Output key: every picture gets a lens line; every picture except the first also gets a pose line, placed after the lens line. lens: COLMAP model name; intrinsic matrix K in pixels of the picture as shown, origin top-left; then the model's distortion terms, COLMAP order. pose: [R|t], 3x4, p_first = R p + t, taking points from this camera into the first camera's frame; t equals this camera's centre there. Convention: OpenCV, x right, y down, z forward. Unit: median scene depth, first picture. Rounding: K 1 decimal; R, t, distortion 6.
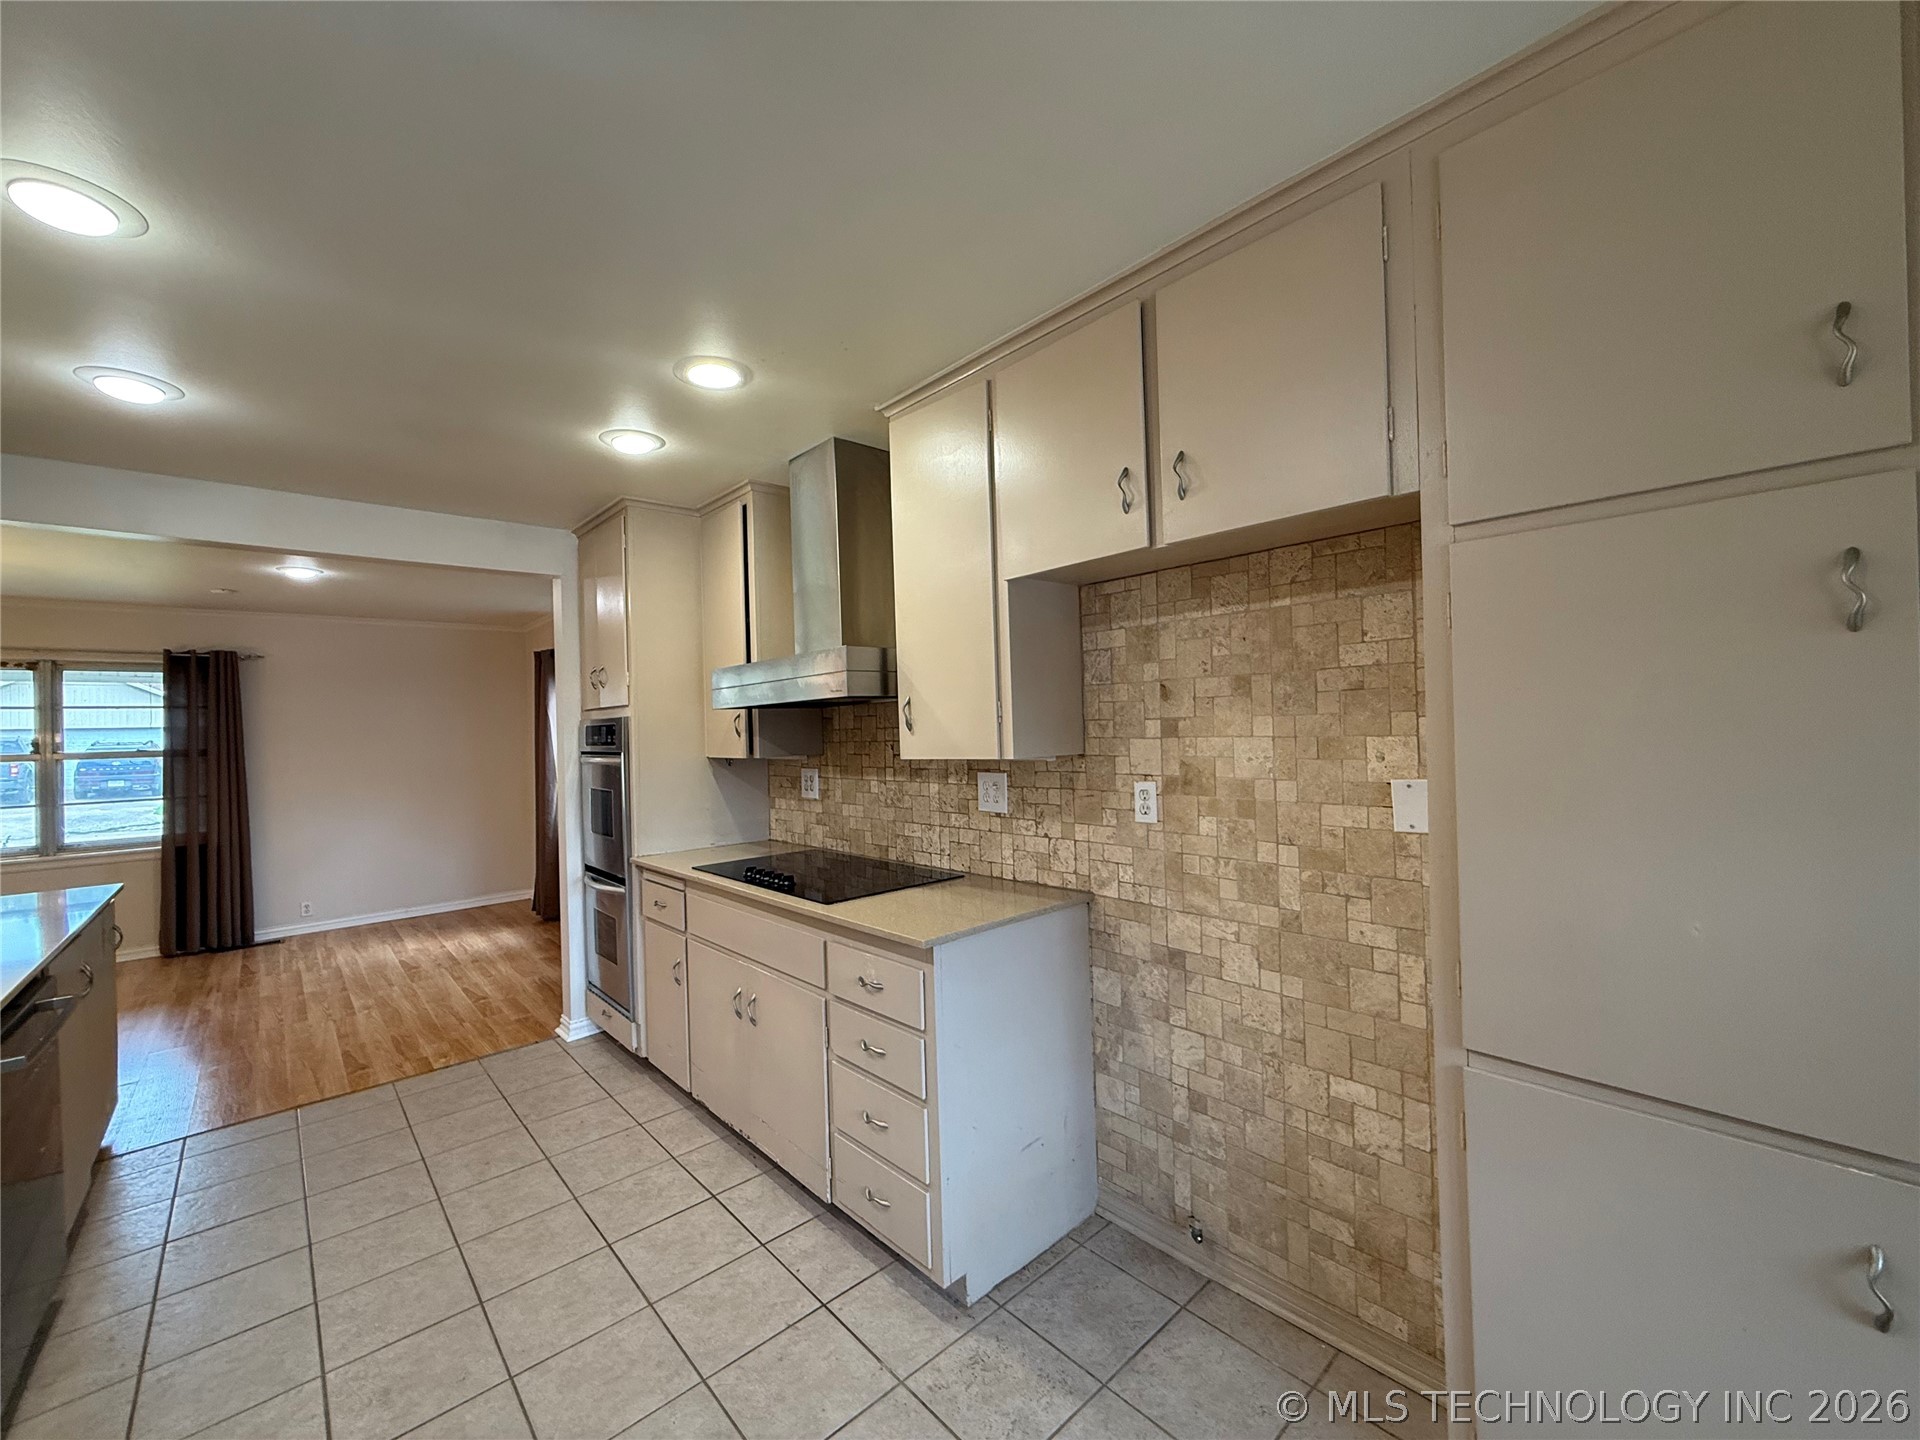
lens RADIAL K [[768.1, 0, 952.1], [0, 768.1, 719.5], [0, 0, 1]] dist [-0.000944, 0.000273]
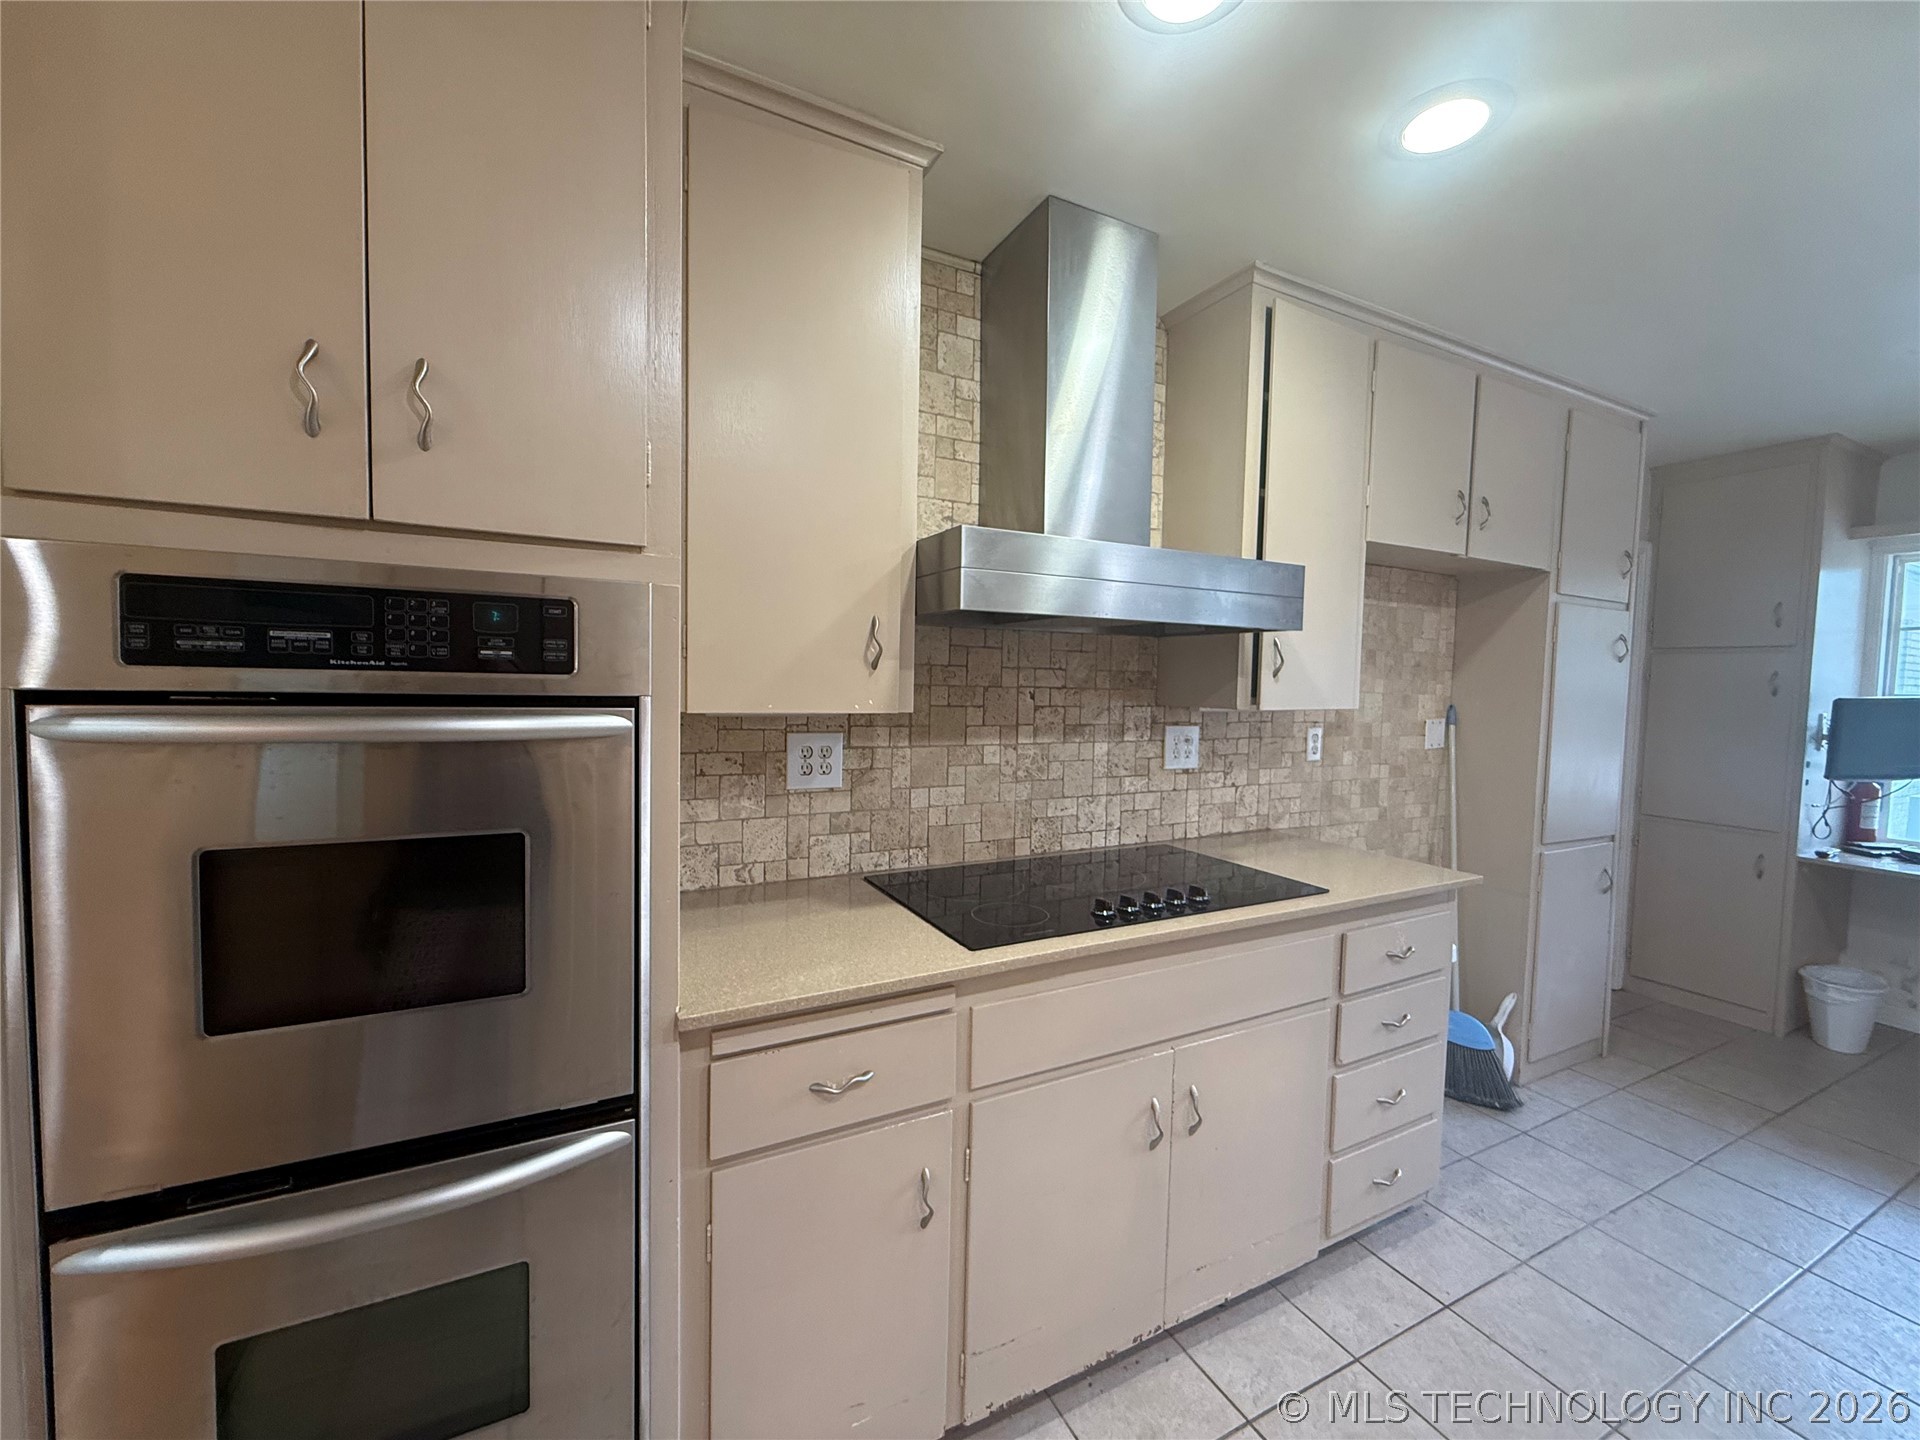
lens RADIAL K [[768.1, 0, 952.1], [0, 768.1, 719.5], [0, 0, 1]] dist [-0.000944, 0.000273]
pose [[0.257913, -0.013082, 0.966079, -0.942663], [-0.038661, 0.998968, 0.023849, 0.053214], [-0.965394, -0.043501, 0.257141, 1.080800]]
